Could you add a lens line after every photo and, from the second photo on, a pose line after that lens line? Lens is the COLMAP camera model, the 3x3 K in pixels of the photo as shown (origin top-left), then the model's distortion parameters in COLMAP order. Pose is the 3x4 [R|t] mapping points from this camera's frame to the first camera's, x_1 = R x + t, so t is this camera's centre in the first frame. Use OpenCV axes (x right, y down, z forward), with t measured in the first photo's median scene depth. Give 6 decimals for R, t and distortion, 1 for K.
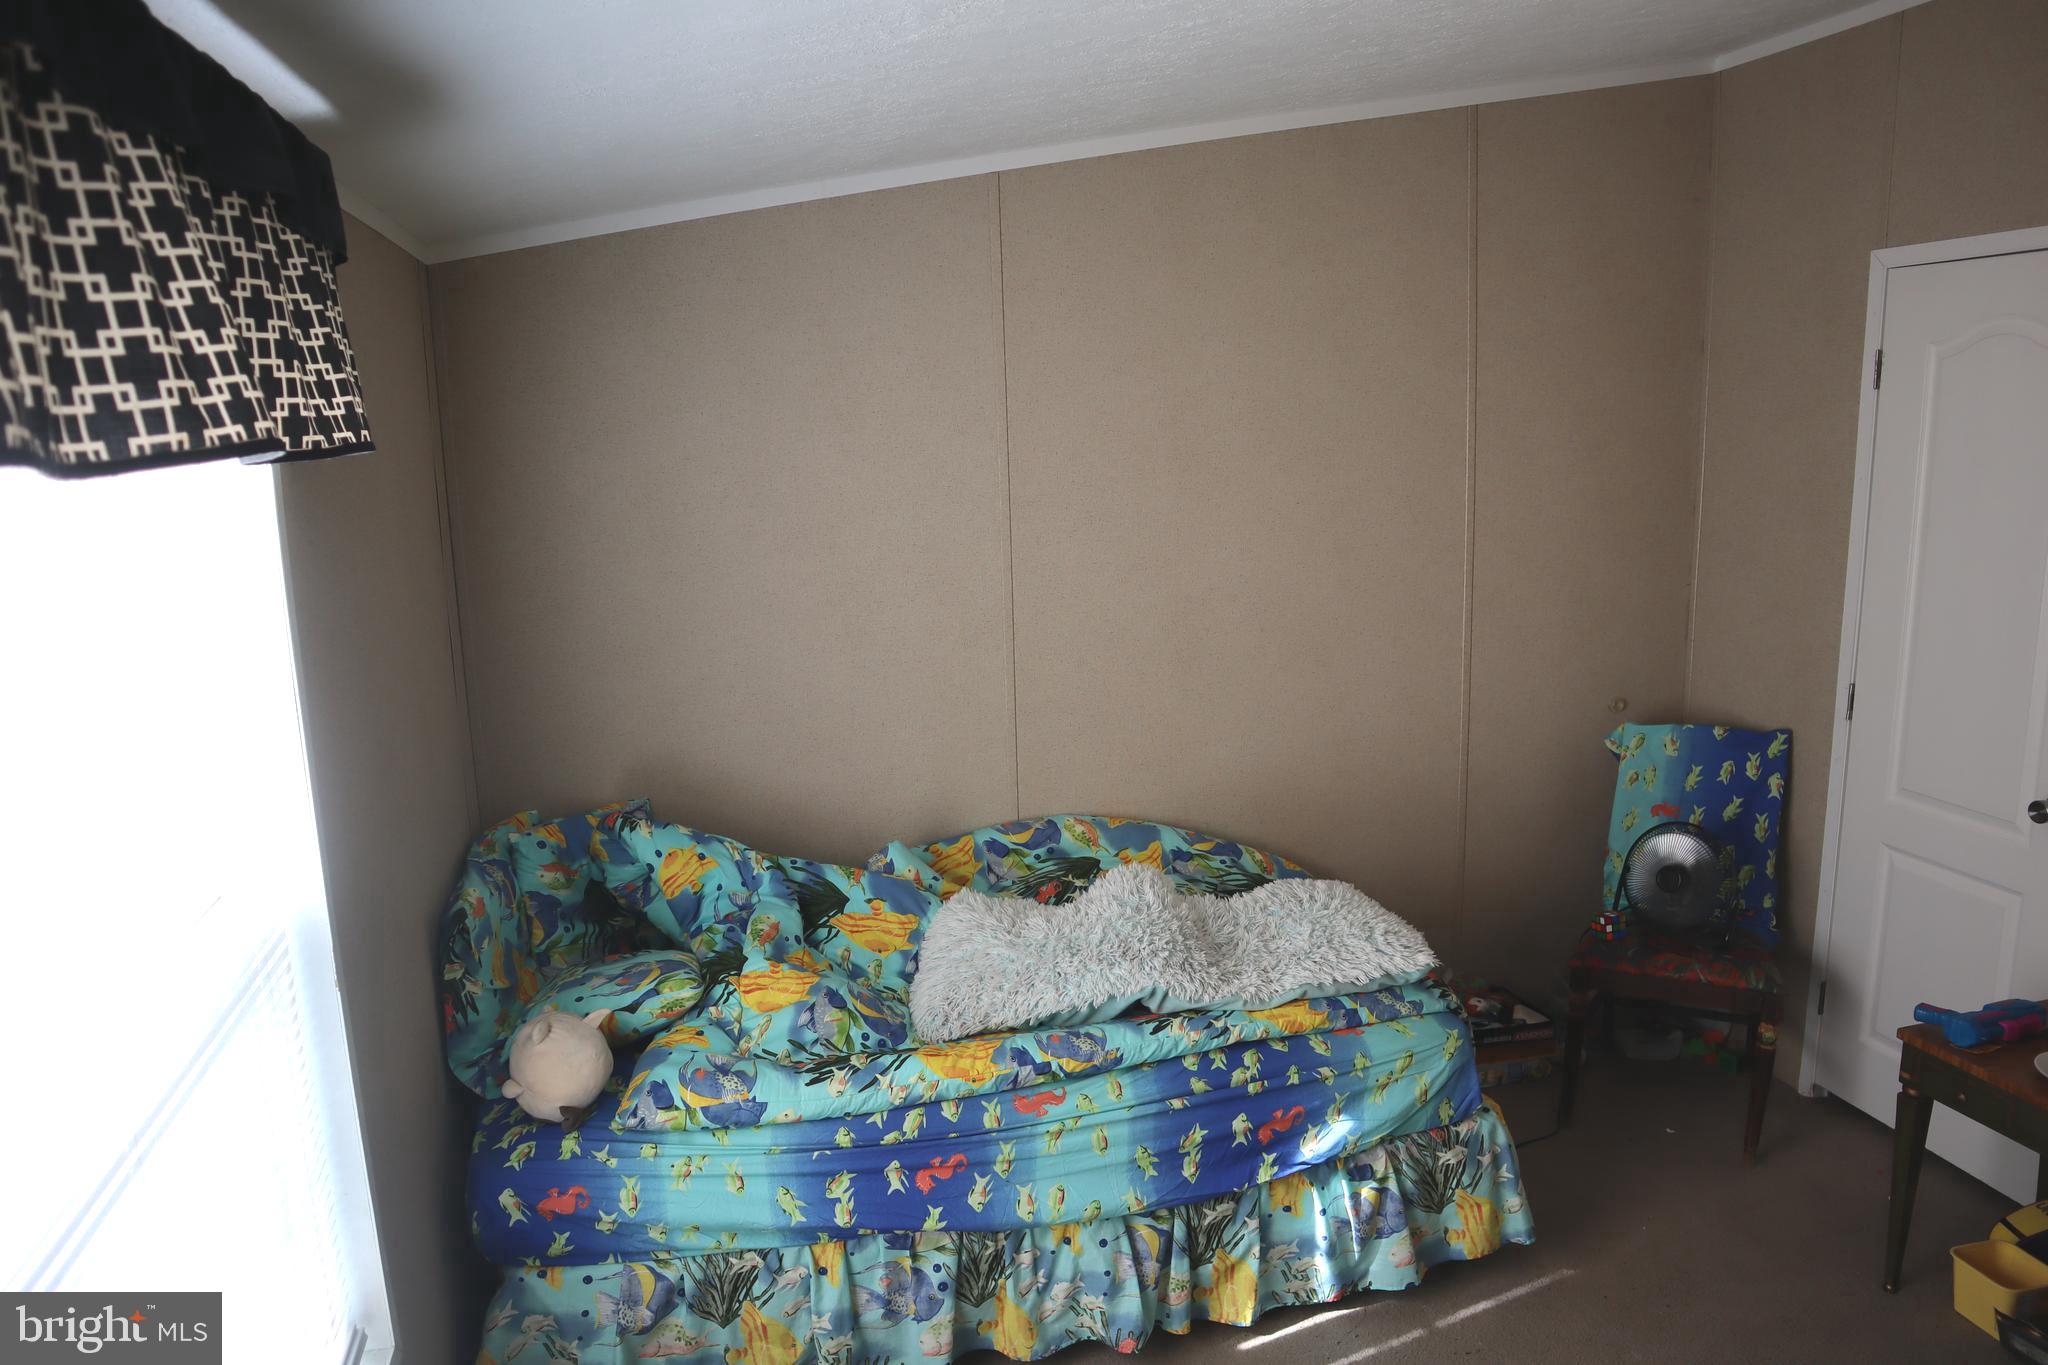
lens RADIAL K [[1405.9, 0, 1024.0], [0, 1405.9, 682.5], [0, 0, 1]] dist [-0.123385, 0.071798]
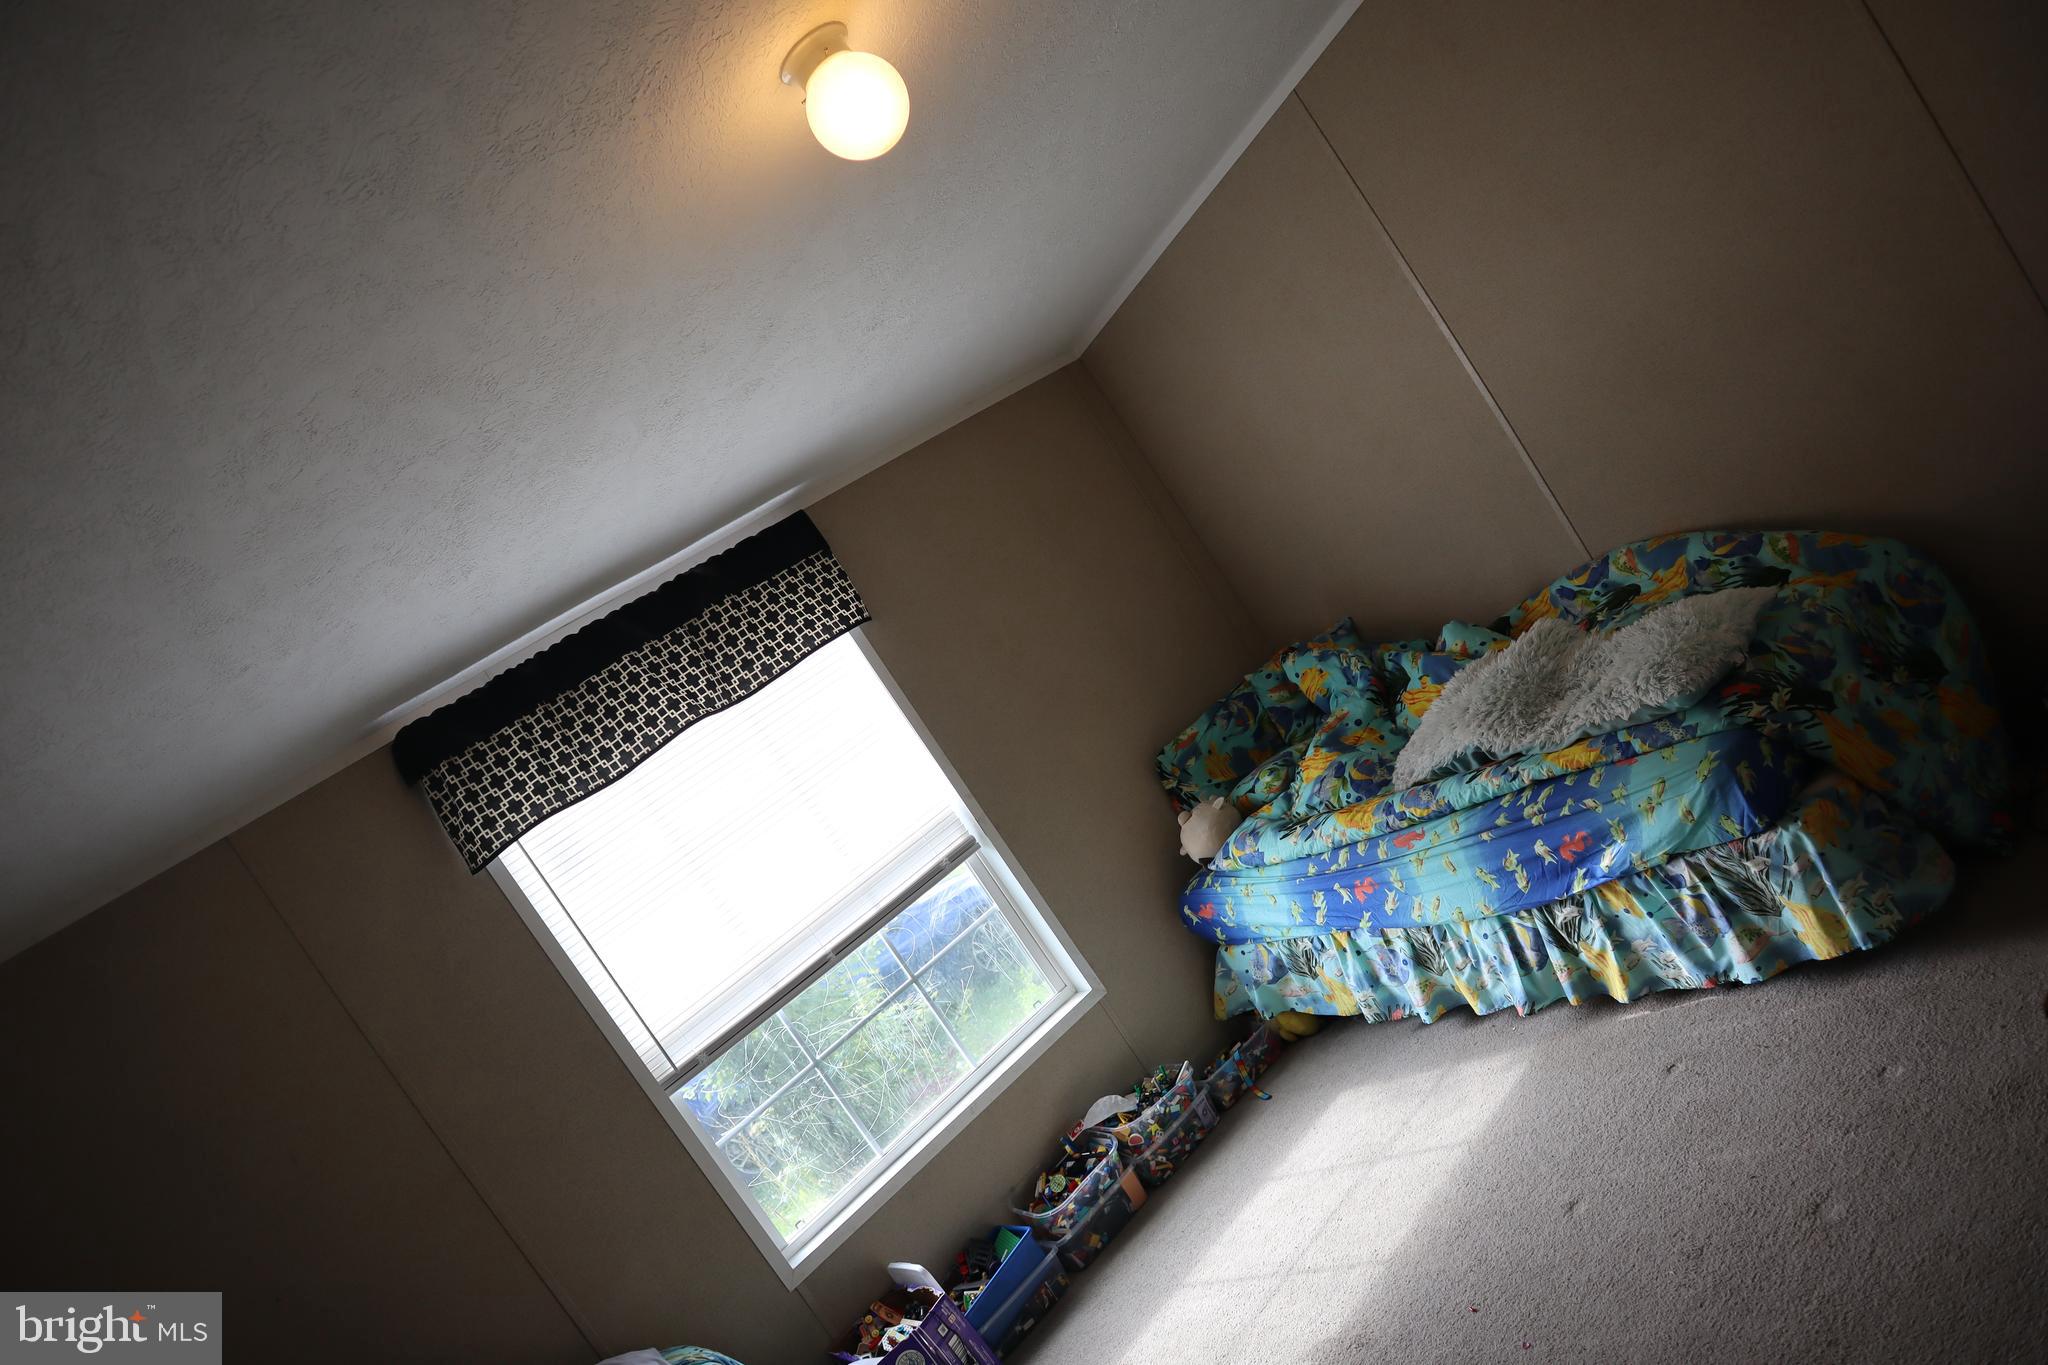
lens RADIAL K [[1405.9, 0, 1024.0], [0, 1405.9, 682.5], [0, 0, 1]] dist [-0.123385, 0.071798]
pose [[0.355685, -0.127247, -0.925903, 1.091084], [0.390226, 0.920421, 0.023411, -0.020058], [0.849242, -0.369638, 0.377036, 0.201516]]
